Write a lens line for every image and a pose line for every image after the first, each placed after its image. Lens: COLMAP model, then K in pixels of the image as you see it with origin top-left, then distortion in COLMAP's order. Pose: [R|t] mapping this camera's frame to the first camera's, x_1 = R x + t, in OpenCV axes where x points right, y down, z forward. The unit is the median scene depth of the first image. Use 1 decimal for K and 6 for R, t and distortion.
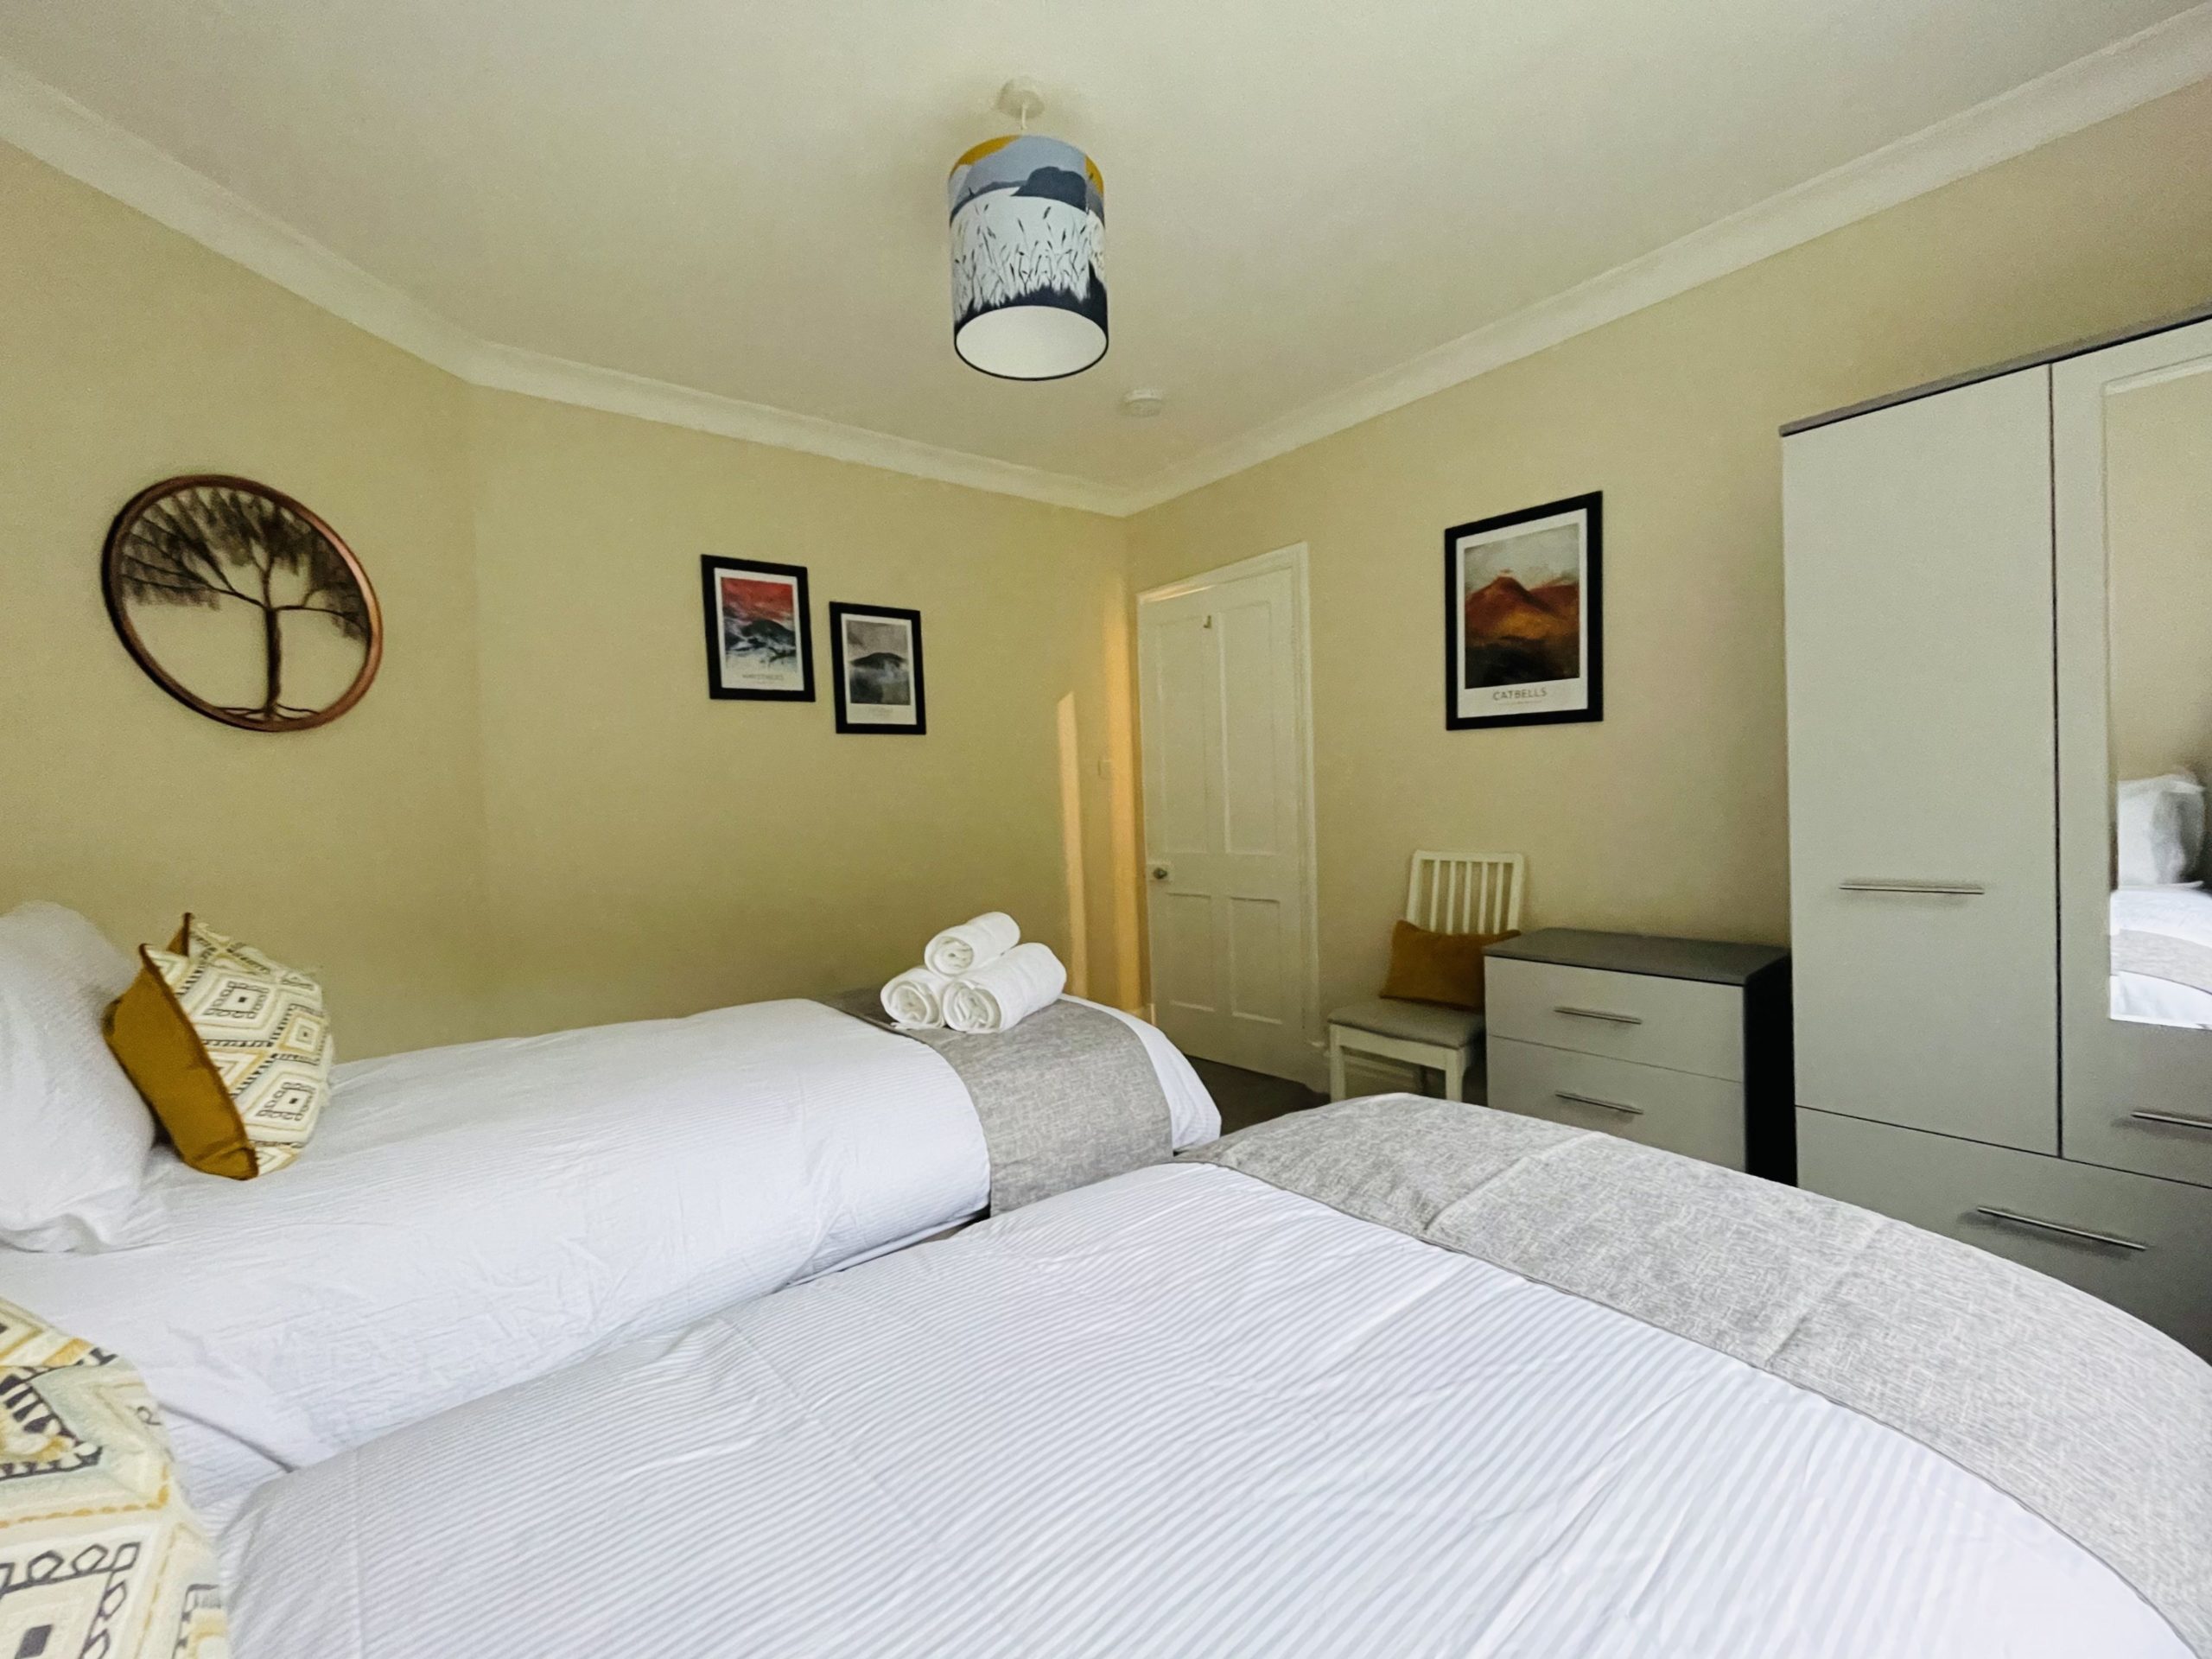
lens RADIAL K [[889.1, 0, 1106.0], [0, 889.1, 829.5], [0, 0, 1]] dist [-0.017773, -0.000035]
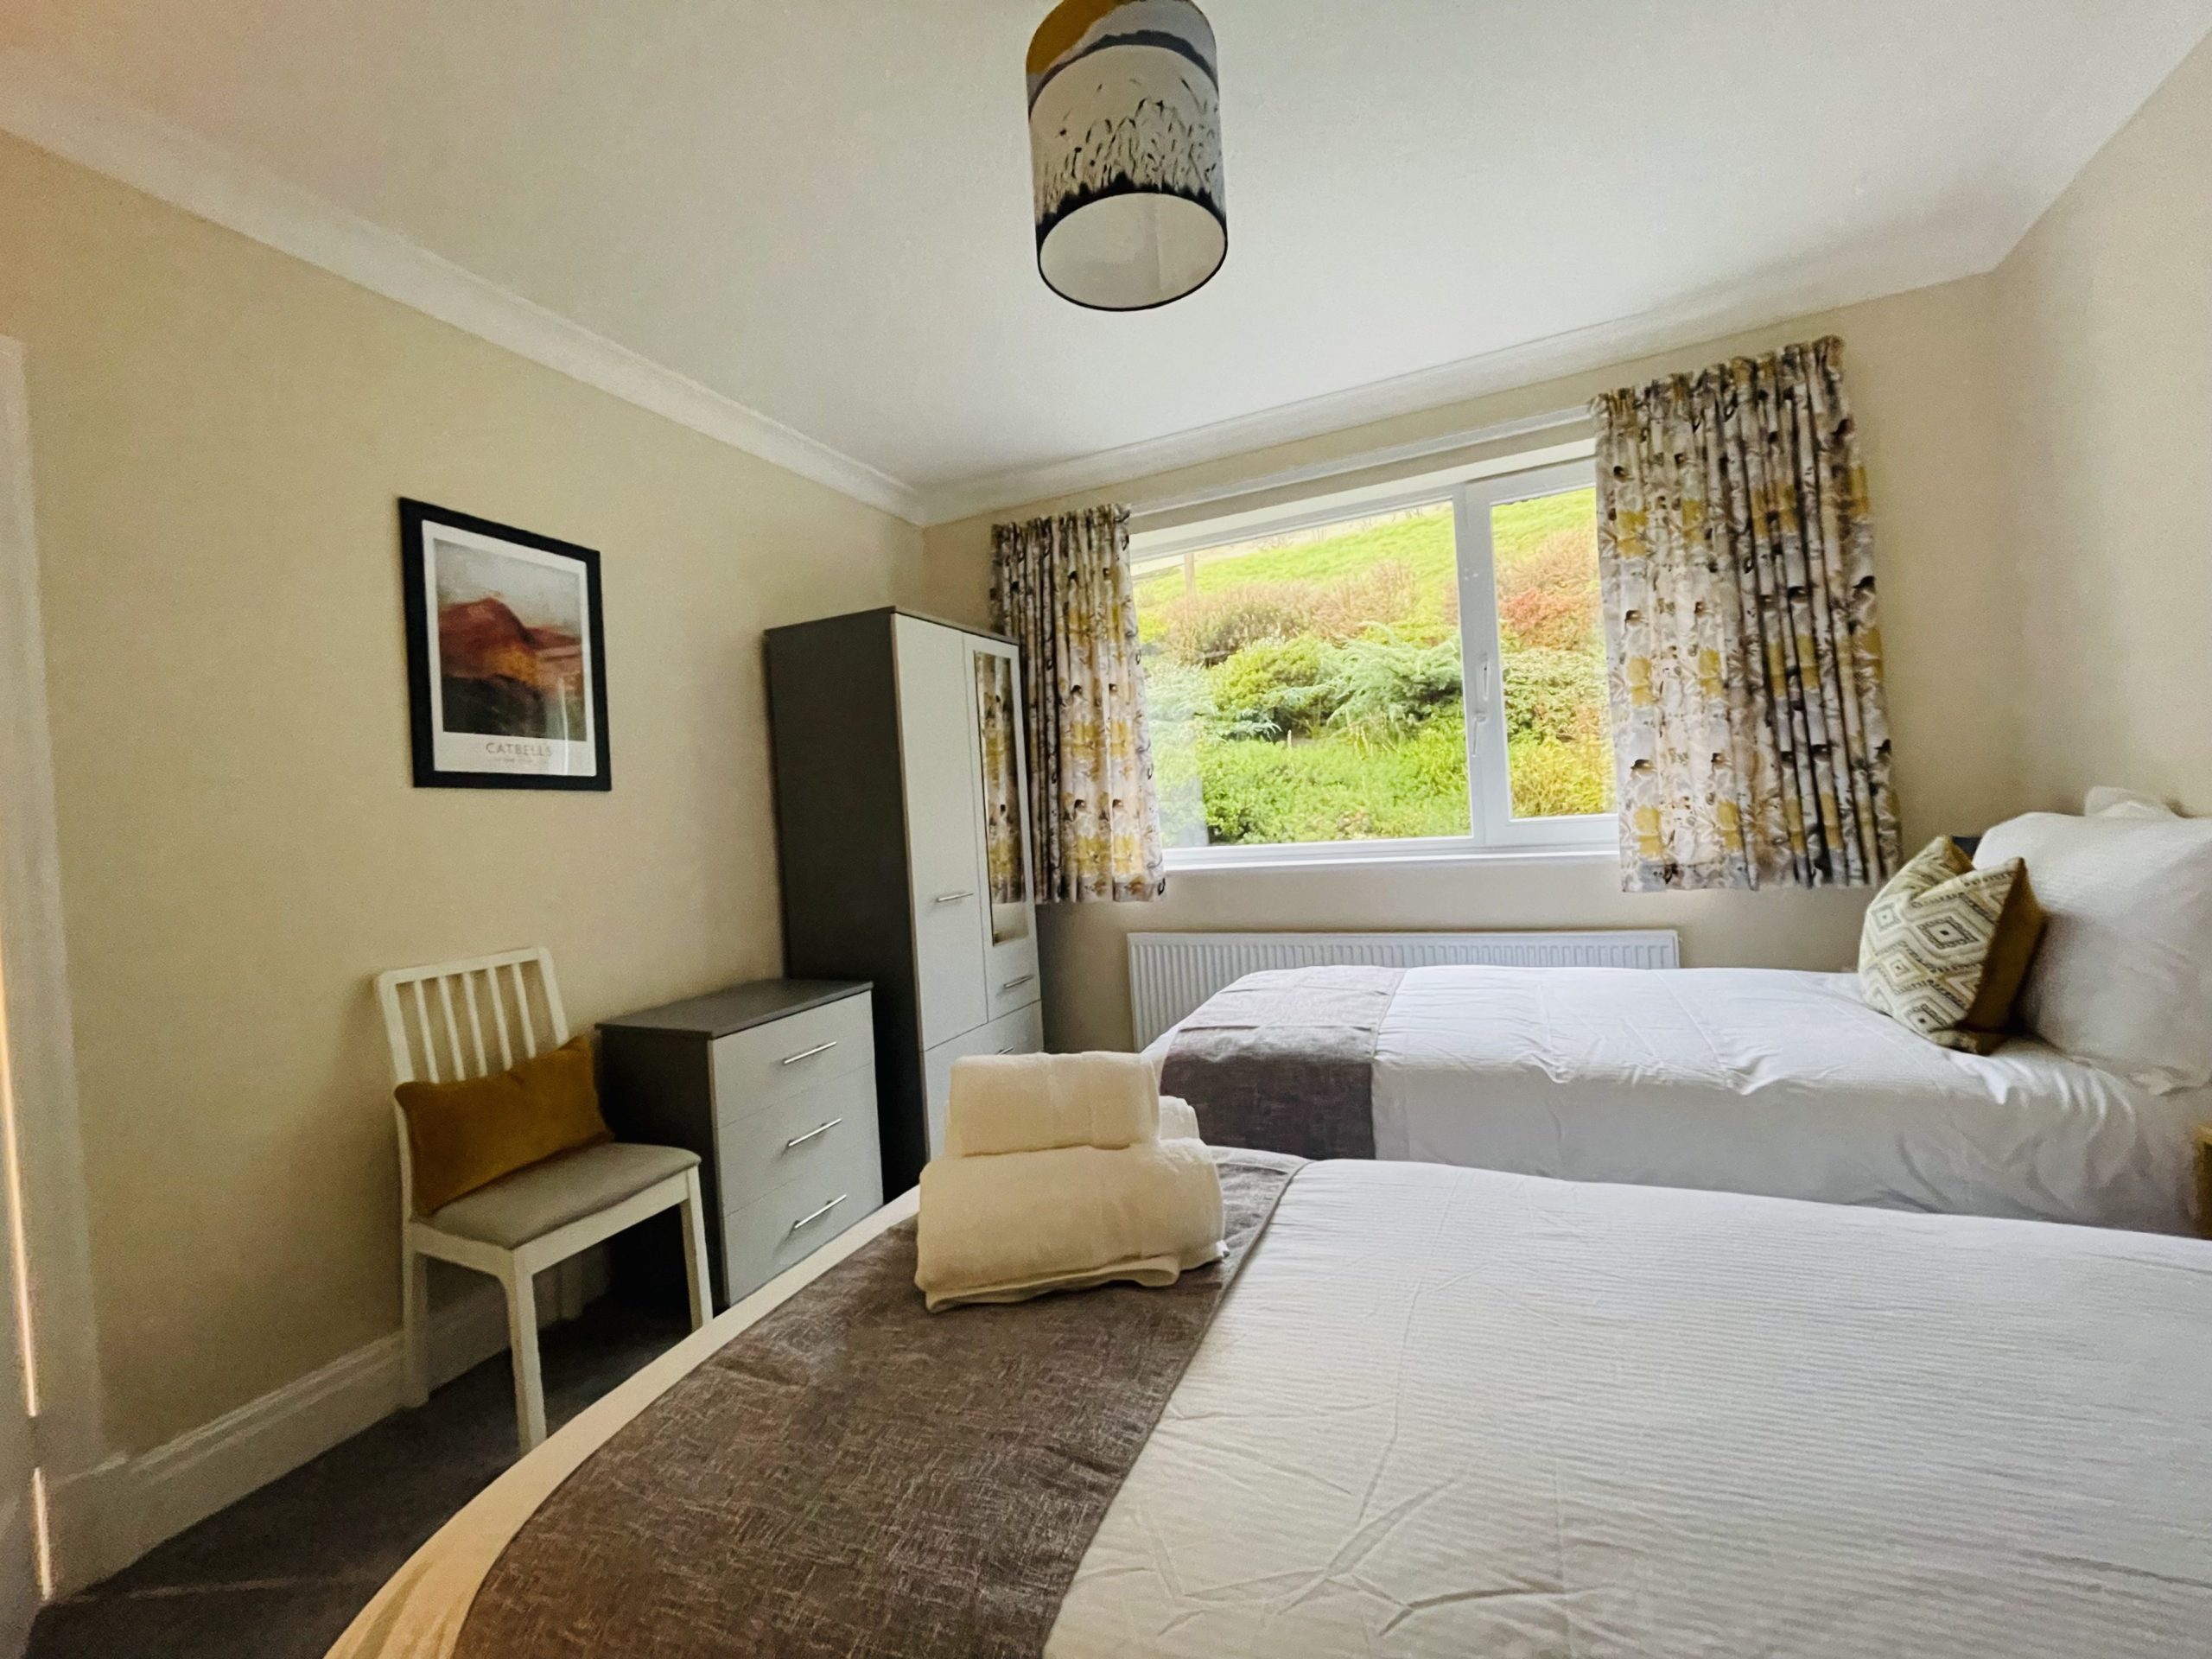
lens RADIAL K [[889.1, 0, 1106.0], [0, 889.1, 829.5], [0, 0, 1]] dist [-0.017773, -0.000035]
pose [[-0.438235, 0.047101, 0.897626, -0.478314], [0.114466, 0.993420, 0.003756, -0.022378], [-0.891543, 0.104393, -0.440742, 0.873959]]
